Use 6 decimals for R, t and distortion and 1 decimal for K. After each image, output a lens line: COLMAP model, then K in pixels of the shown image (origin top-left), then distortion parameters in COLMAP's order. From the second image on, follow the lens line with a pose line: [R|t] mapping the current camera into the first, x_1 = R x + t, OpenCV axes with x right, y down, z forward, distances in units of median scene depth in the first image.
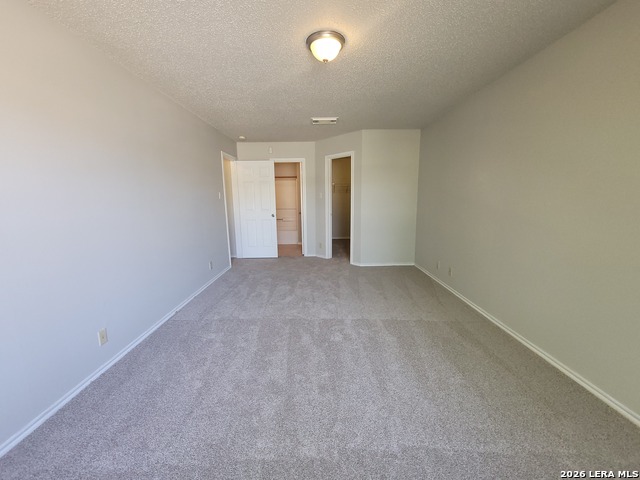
lens RADIAL K [[261.4, 0, 320.5], [0, 261.4, 240.7], [0, 0, 1]] dist [-0.000864, 0.000117]
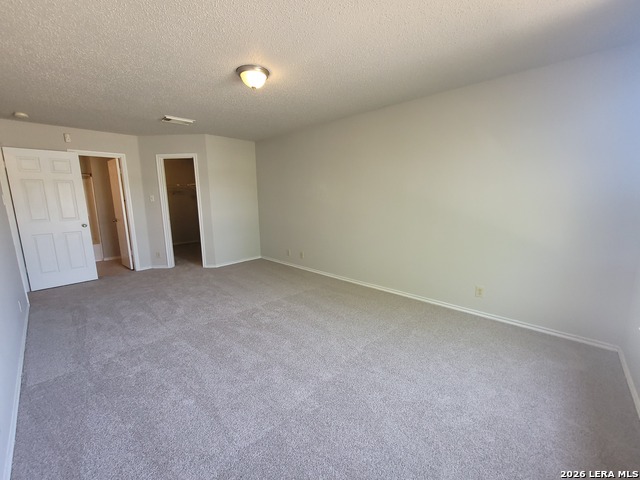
lens RADIAL K [[261.4, 0, 316.3], [0, 261.4, 241.0], [0, 0, 1]] dist [-0.000864, 0.000117]
pose [[0.702812, -0.119918, 0.701195, -0.357663], [0.123359, 0.991301, 0.045888, -0.004826], [-0.700598, 0.054248, 0.711491, -0.009962]]
